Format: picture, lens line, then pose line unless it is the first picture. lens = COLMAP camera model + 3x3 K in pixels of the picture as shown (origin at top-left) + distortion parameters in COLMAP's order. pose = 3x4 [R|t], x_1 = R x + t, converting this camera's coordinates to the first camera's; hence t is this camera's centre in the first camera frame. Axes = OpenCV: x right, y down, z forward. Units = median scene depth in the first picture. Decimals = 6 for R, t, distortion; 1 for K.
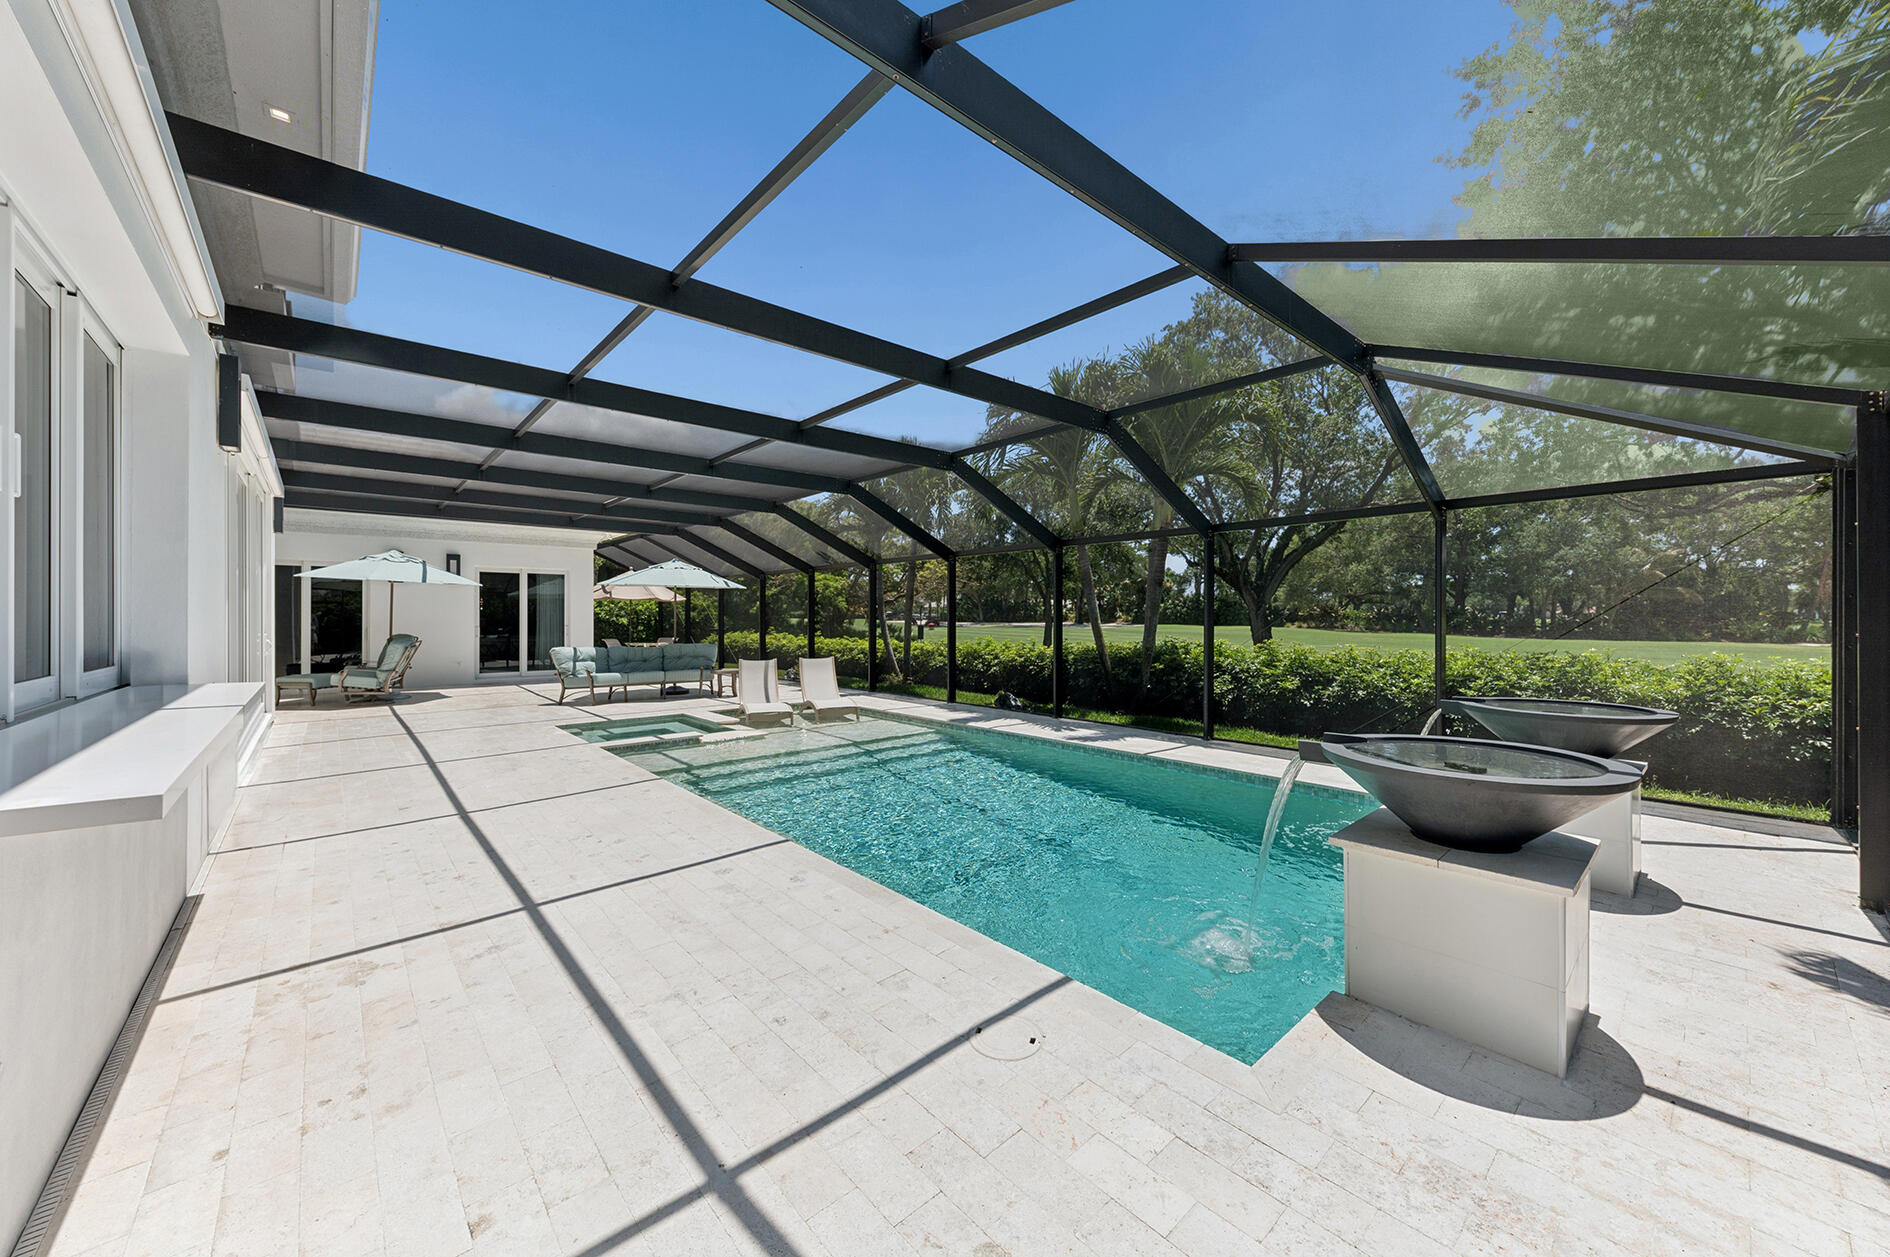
lens RADIAL K [[693.6, 0, 936.7], [0, 693.6, 670.1], [0, 0, 1]] dist [0.003322, 0.000073]
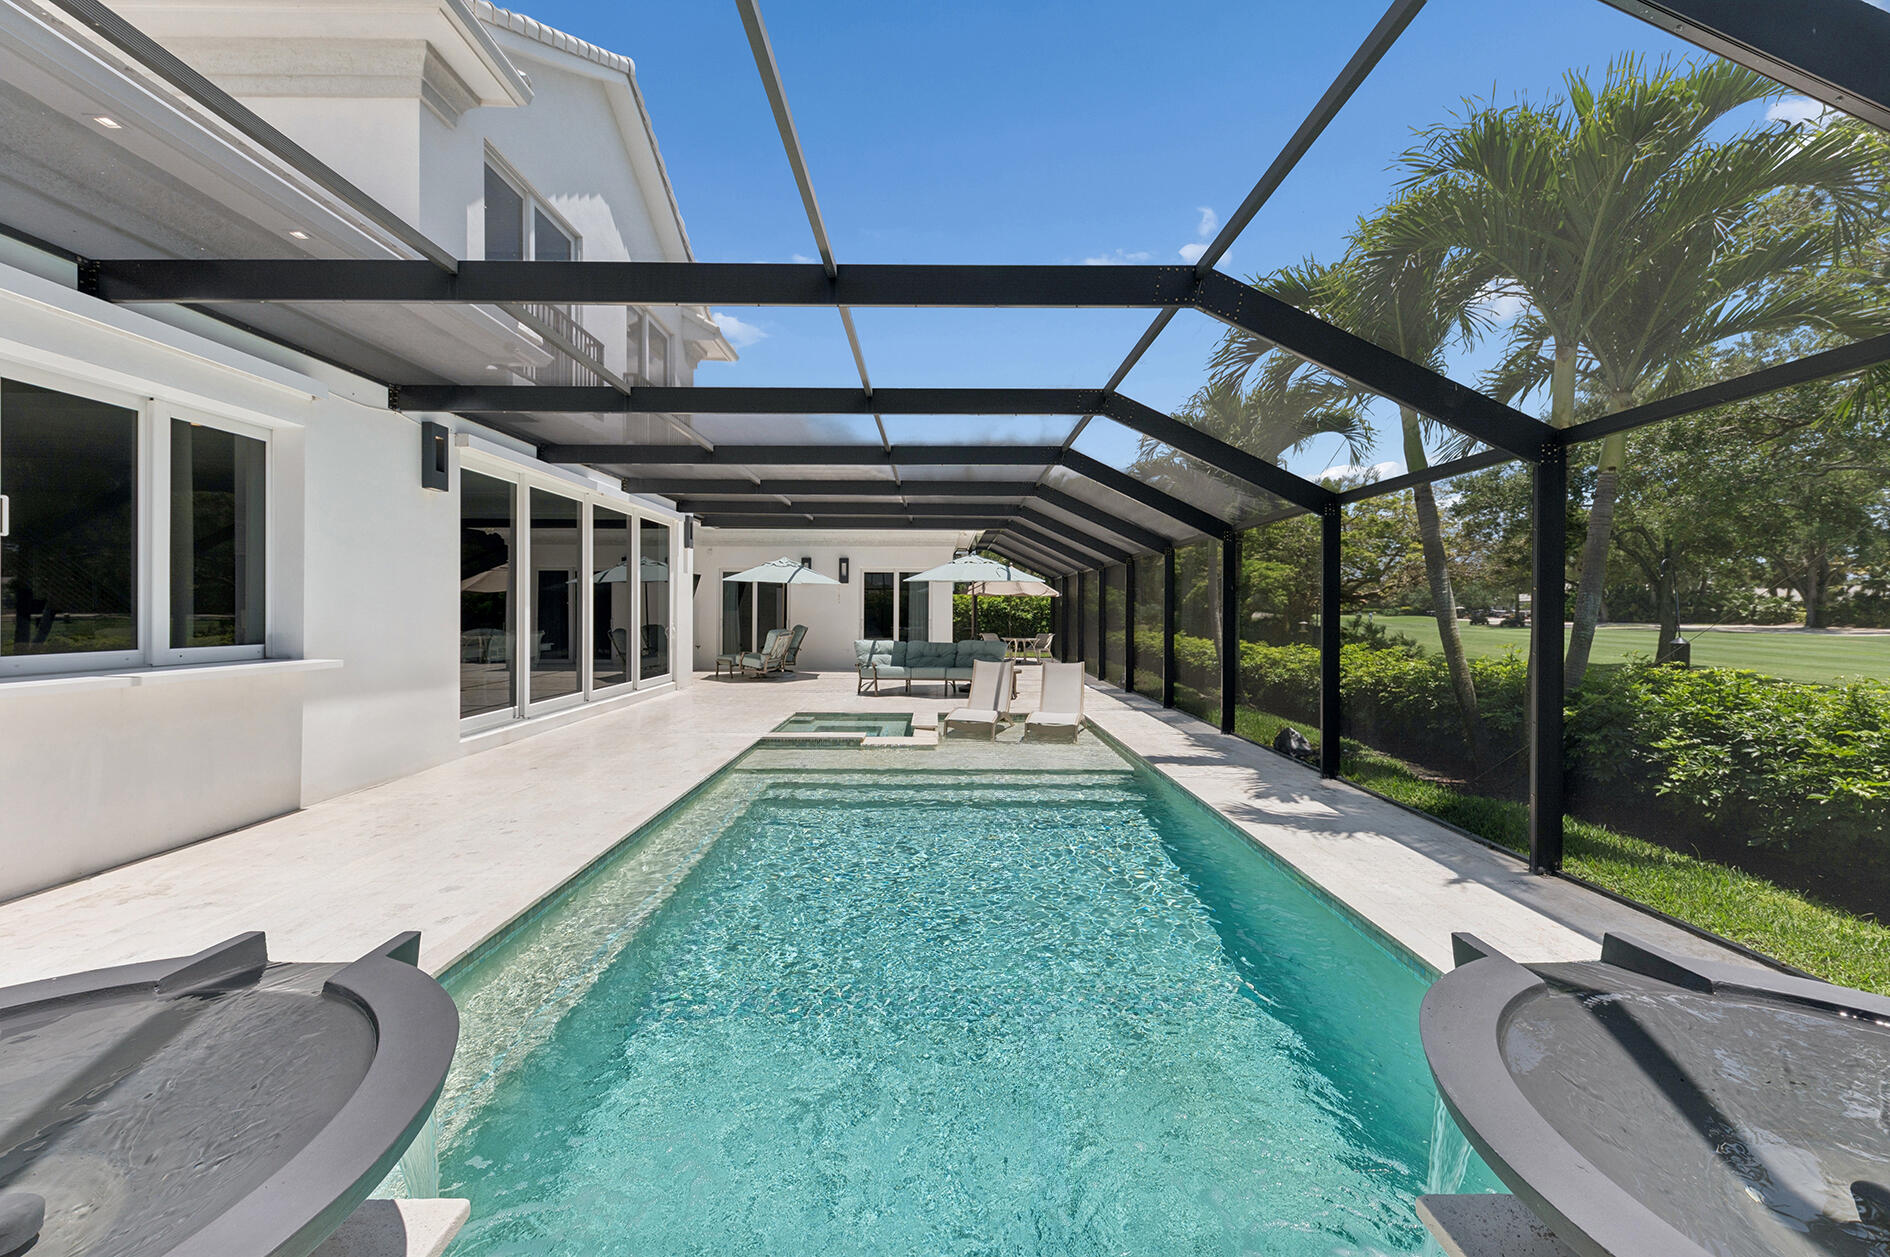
lens RADIAL K [[718.7, 0, 941.9], [0, 718.7, 620.8], [0, 0, 1]] dist [-0.006517, -0.000383]
pose [[0.757164, 0.014637, -0.653061, 0.251800], [-0.057885, 0.997319, -0.044759, -0.018100], [0.650655, 0.071693, 0.755982, 0.219071]]
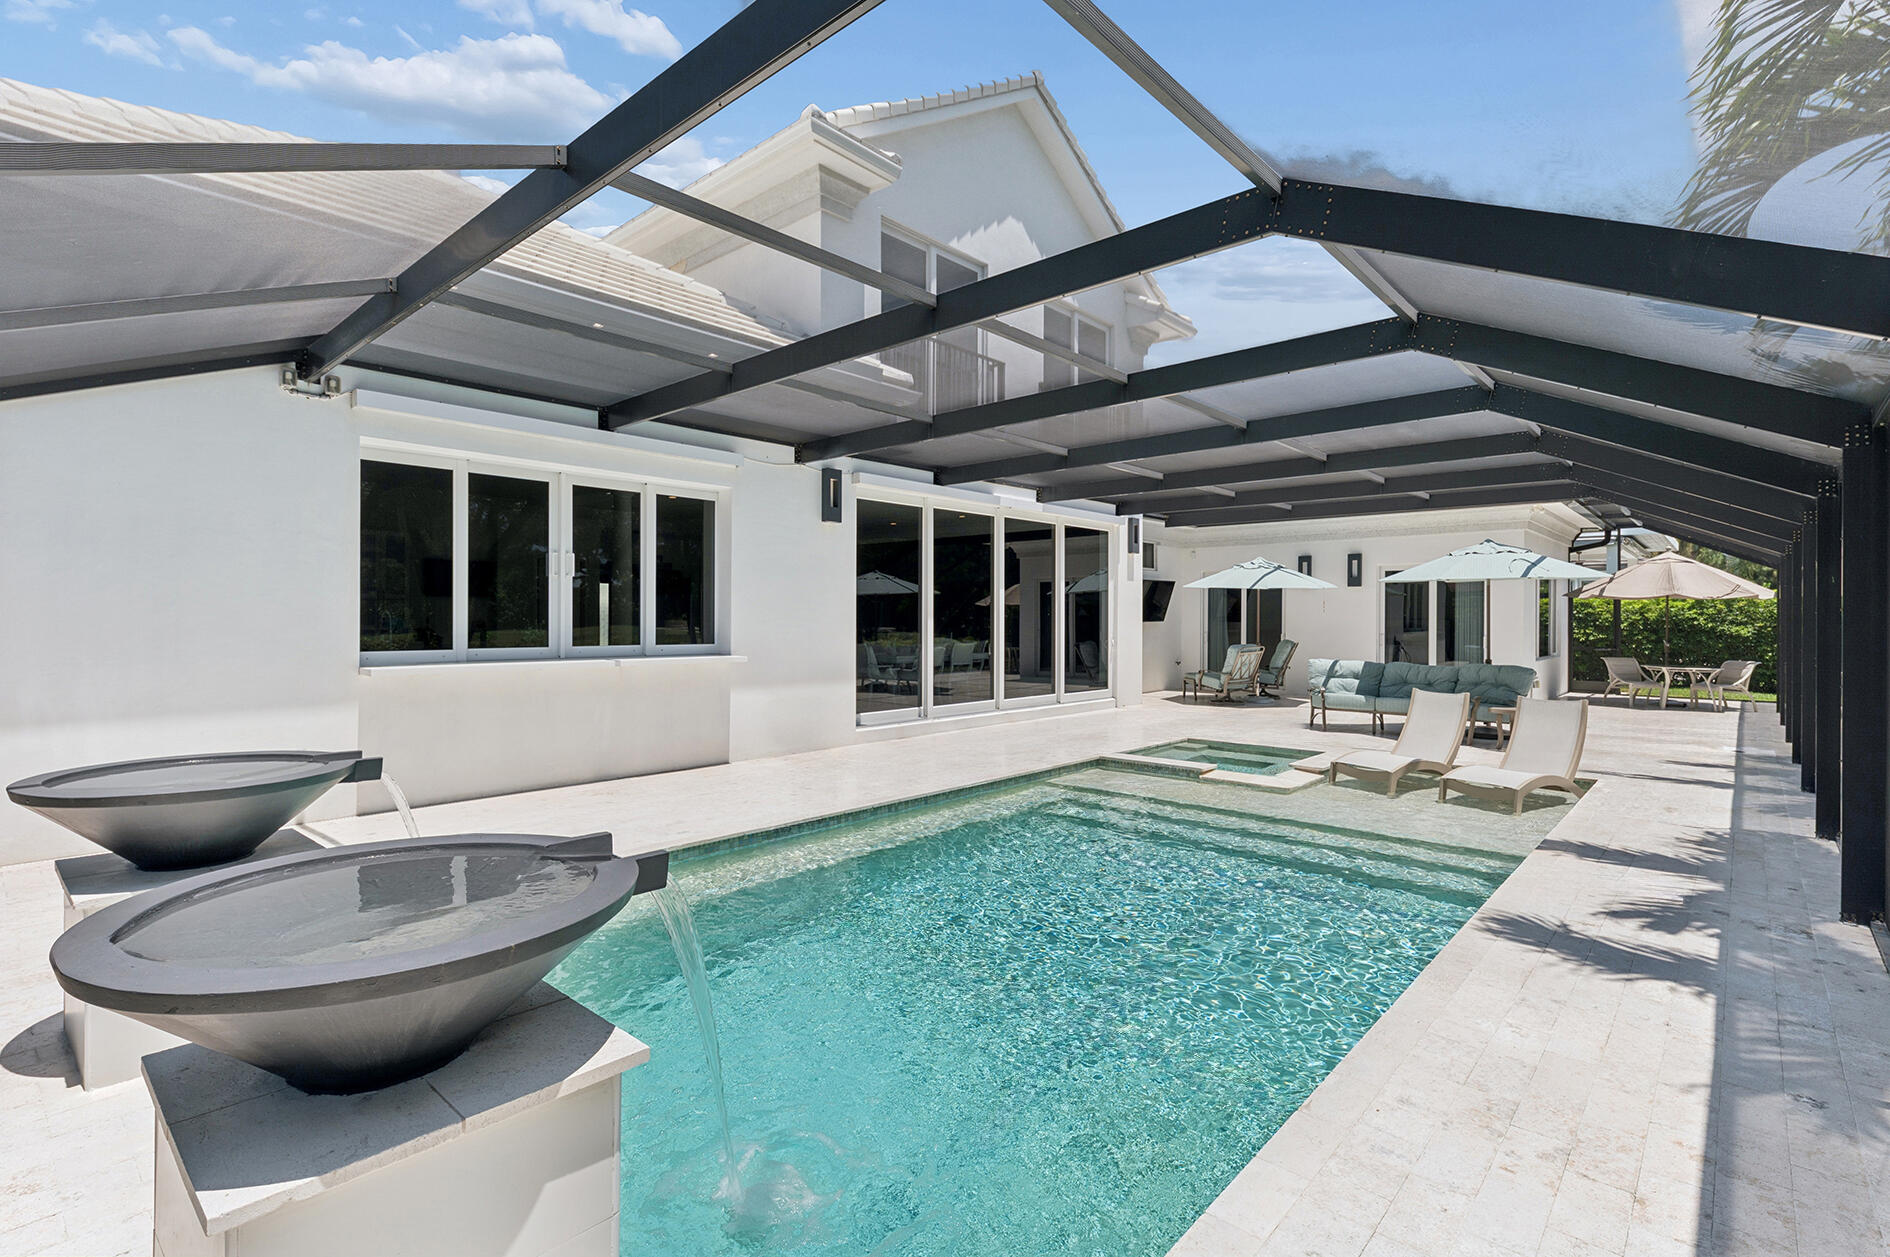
lens RADIAL K [[890.7, 0, 942.3], [0, 890.7, 624.1], [0, 0, 1]] dist [0.004115, -0.000479]
pose [[0.115837, 0.006493, -0.993247, 0.438710], [-0.083755, 0.996481, -0.003254, -0.030405], [0.989731, 0.083566, 0.115973, 0.383363]]
